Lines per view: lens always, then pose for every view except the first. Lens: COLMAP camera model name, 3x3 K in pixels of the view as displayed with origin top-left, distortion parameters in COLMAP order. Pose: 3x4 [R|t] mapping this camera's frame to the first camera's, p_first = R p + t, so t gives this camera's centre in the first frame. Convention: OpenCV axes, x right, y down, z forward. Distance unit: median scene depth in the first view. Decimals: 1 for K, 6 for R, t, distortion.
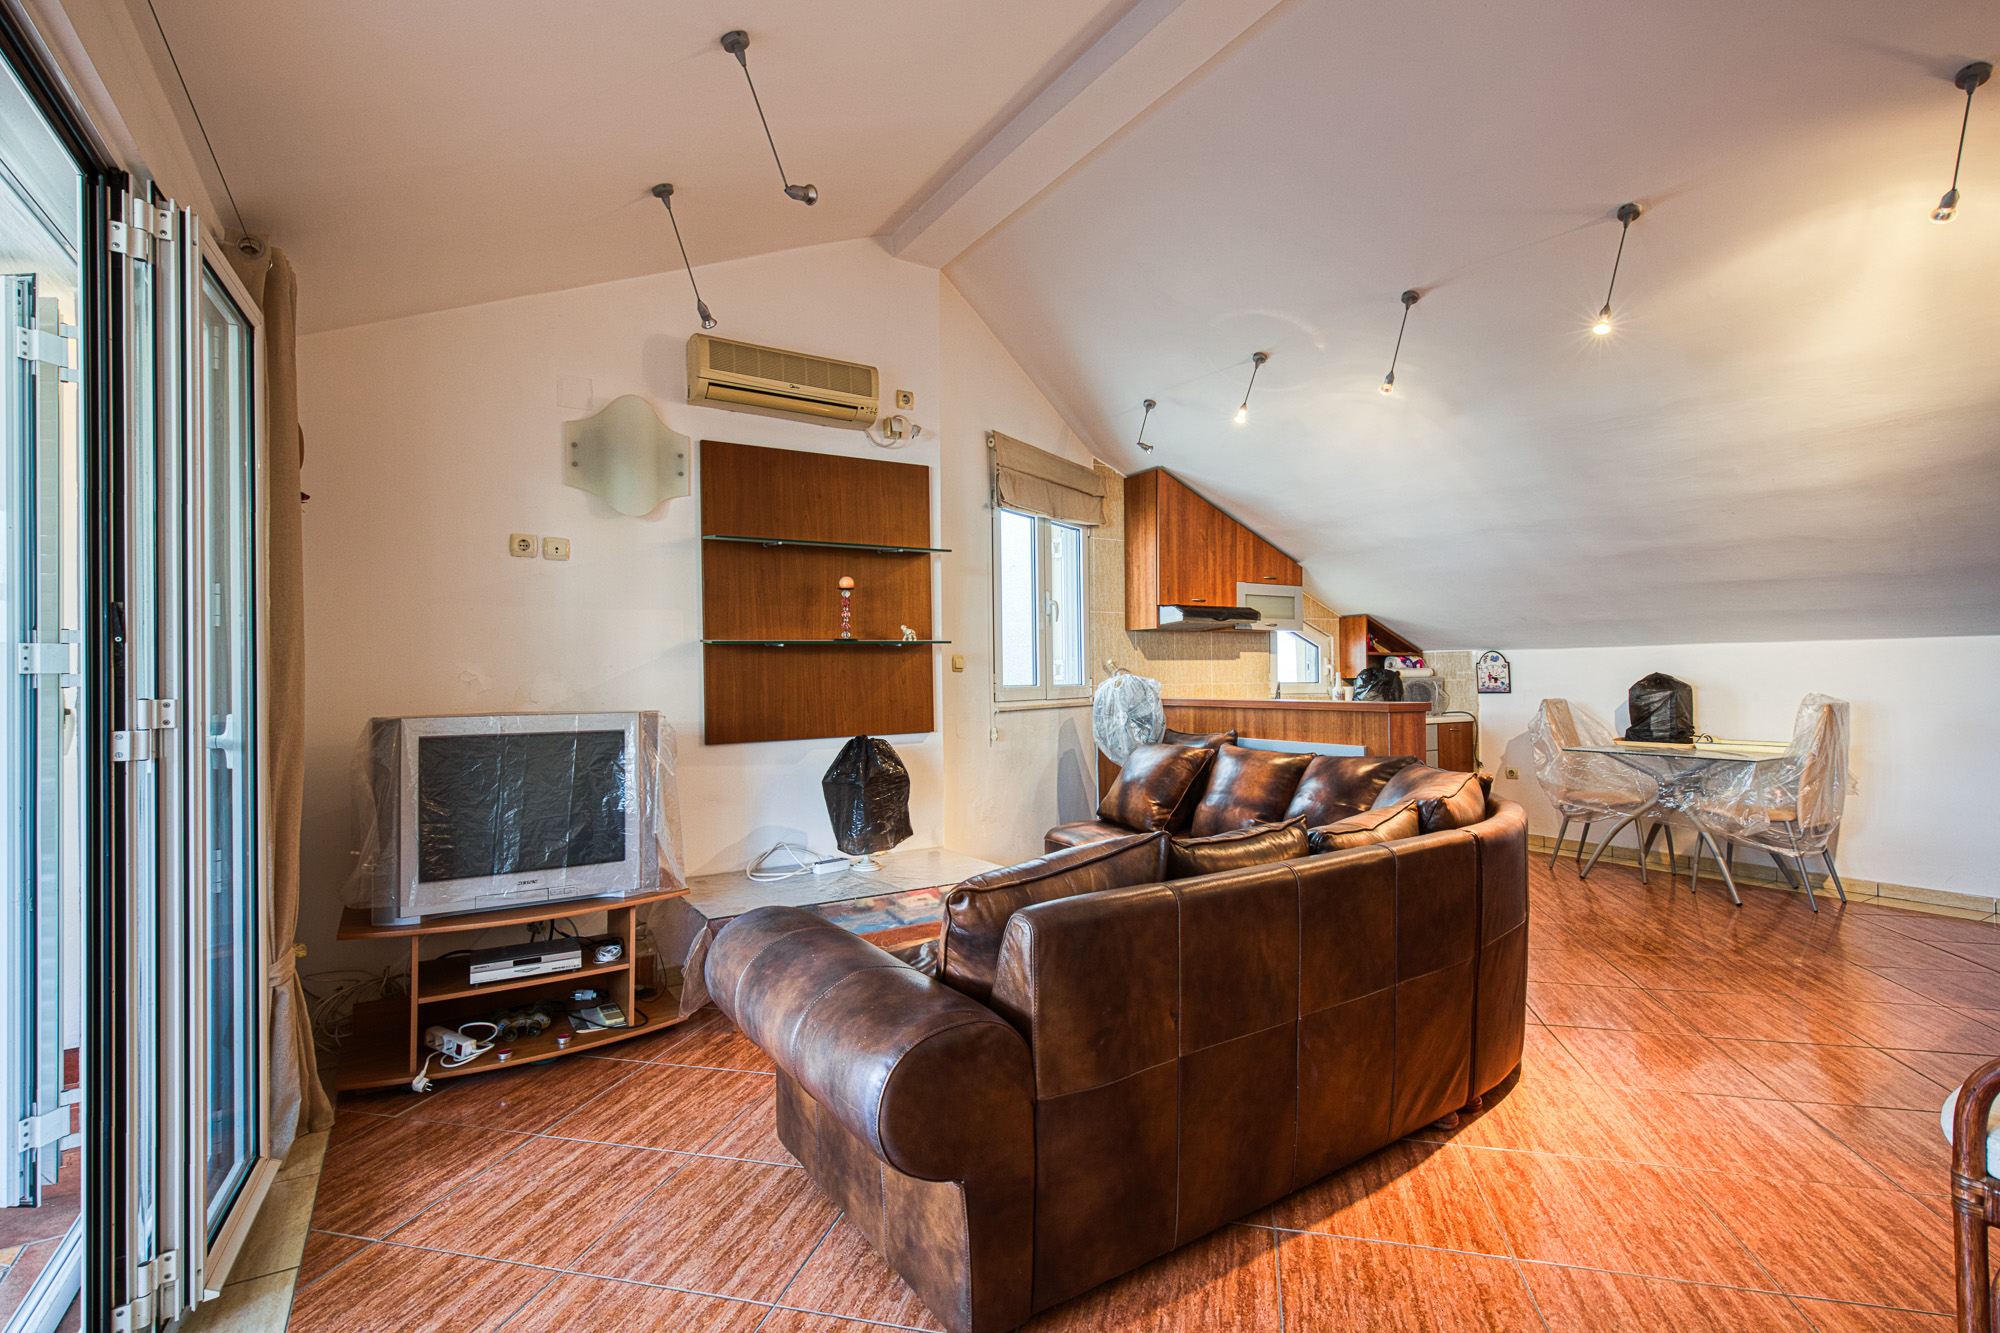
lens RADIAL K [[921.3, 0, 1014.7], [0, 921.3, 664.7], [0, 0, 1]] dist [0.013625, -0.002329]
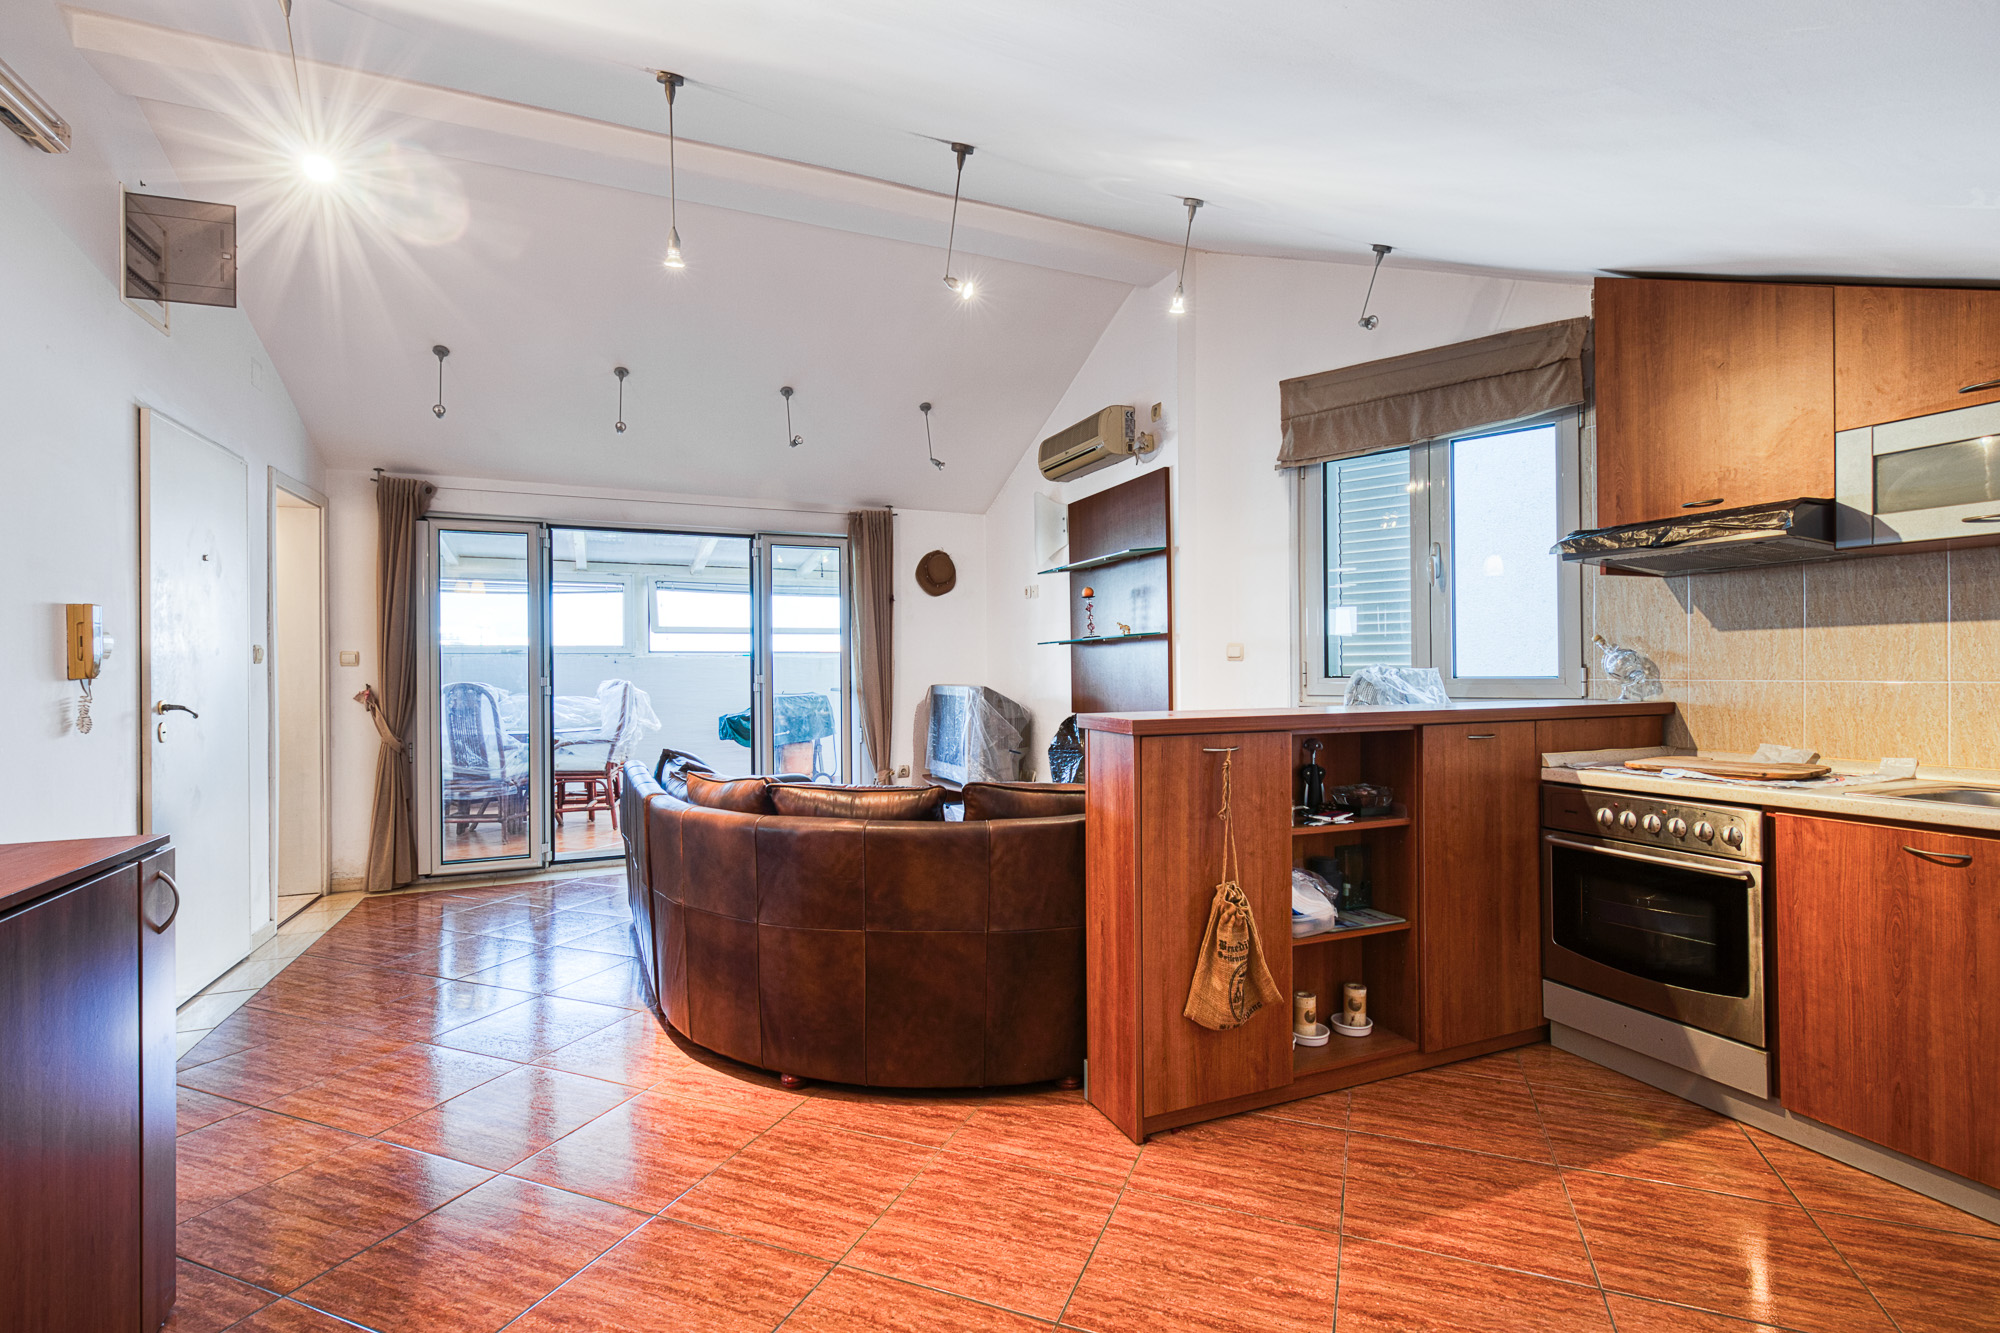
lens RADIAL K [[921.3, 0, 1013.0], [0, 921.3, 668.3], [0, 0, 1]] dist [0.013625, -0.002329]
pose [[-0.143173, 0.011289, -0.989633, 0.740719], [0.022485, 0.999714, 0.008151, 0.002585], [0.989442, -0.021085, -0.143386, 0.736599]]
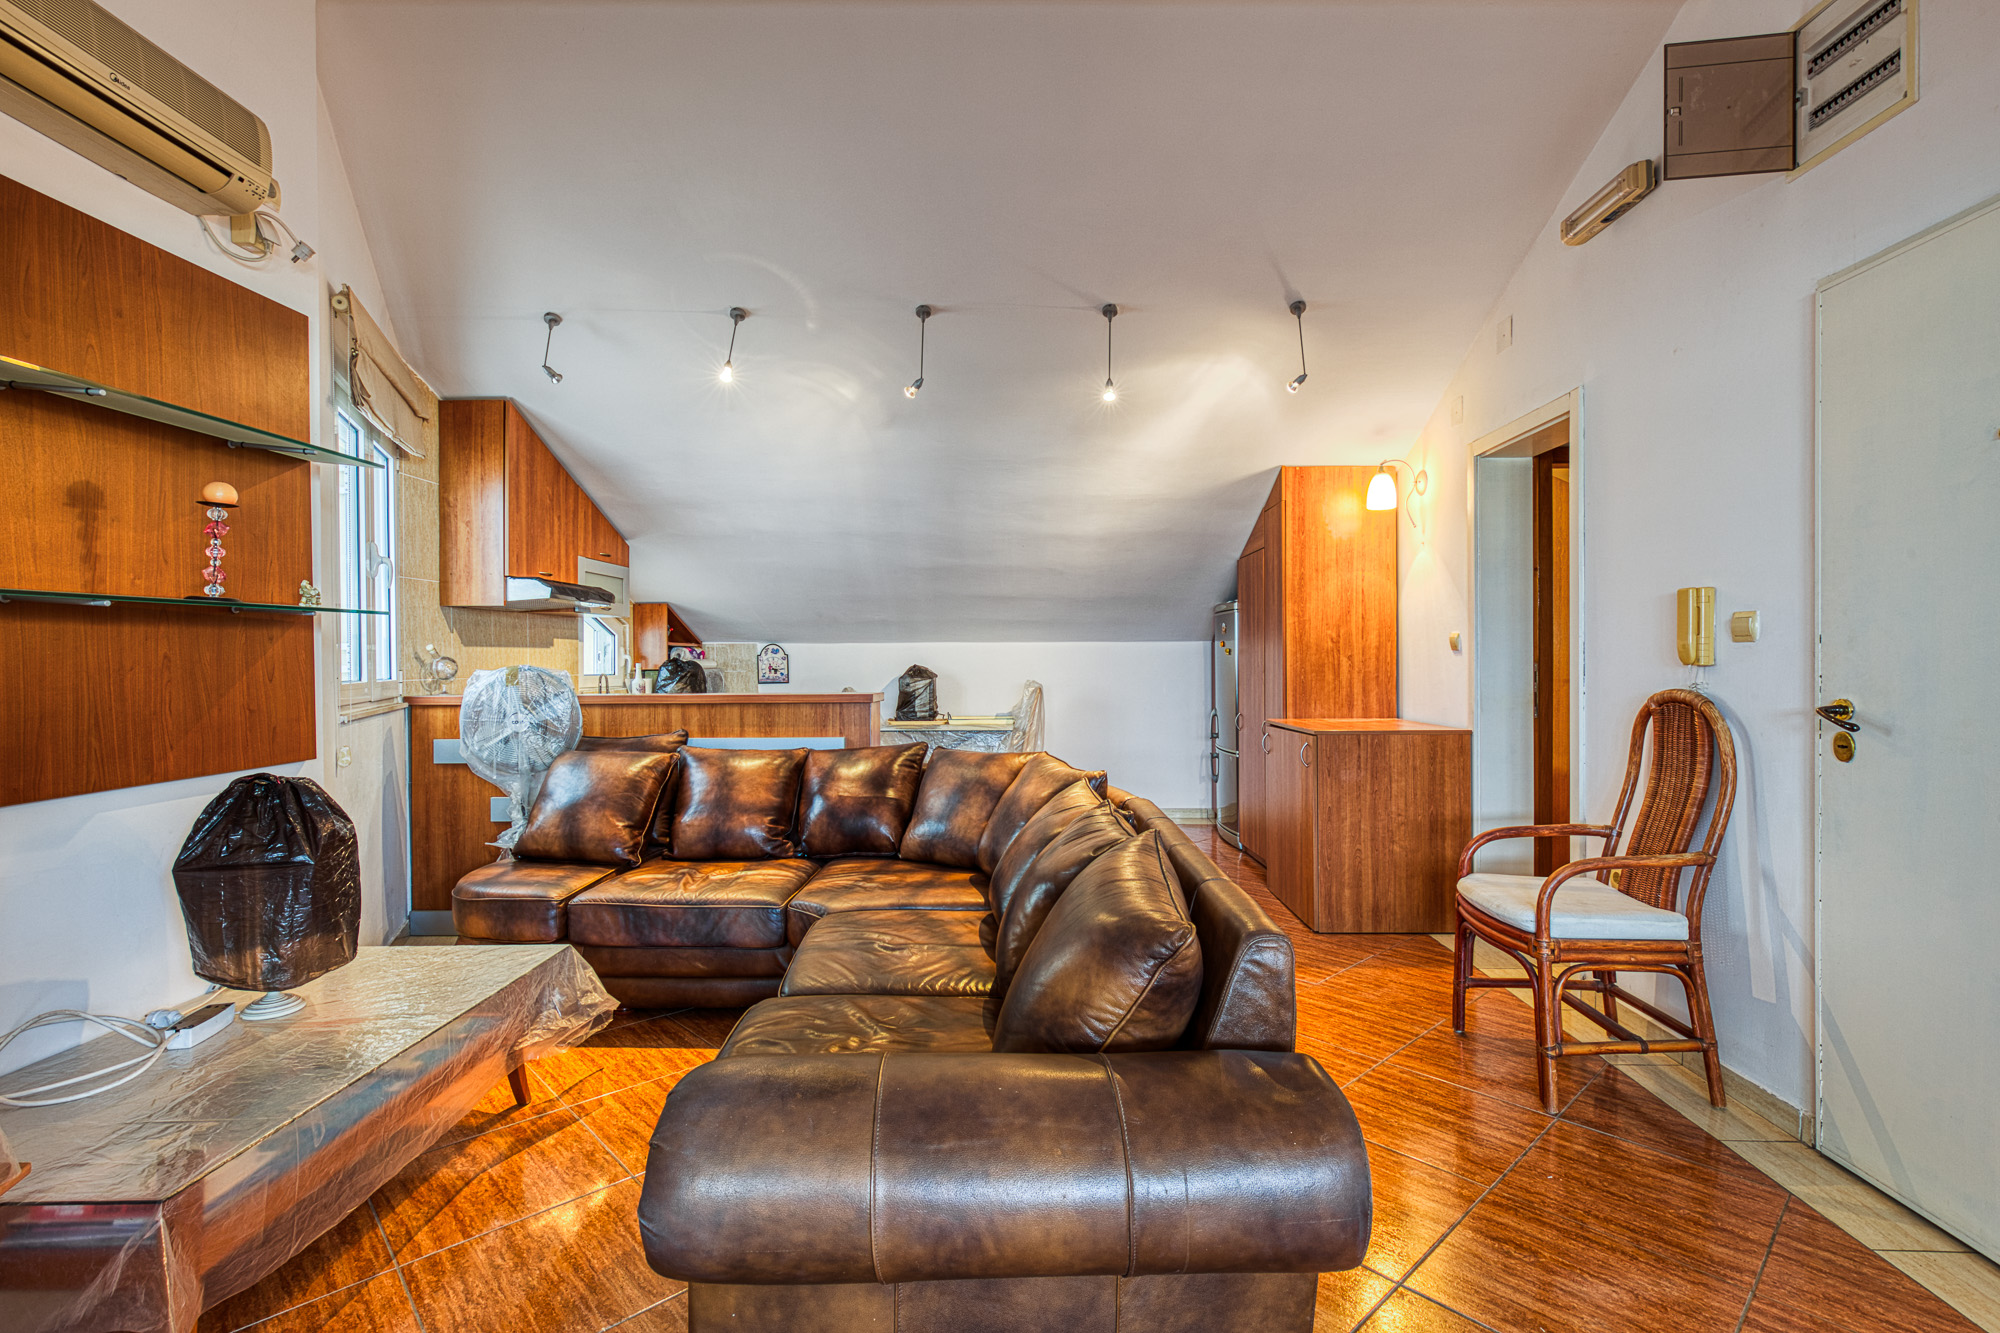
lens RADIAL K [[921.3, 0, 1007.0], [0, 921.3, 662.6], [0, 0, 1]] dist [0.013625, -0.002329]
pose [[0.549974, 0.004893, 0.835167, -0.263747], [-0.010474, 0.999945, 0.001039, 0.003083], [-0.835116, -0.009319, 0.549995, 0.217312]]
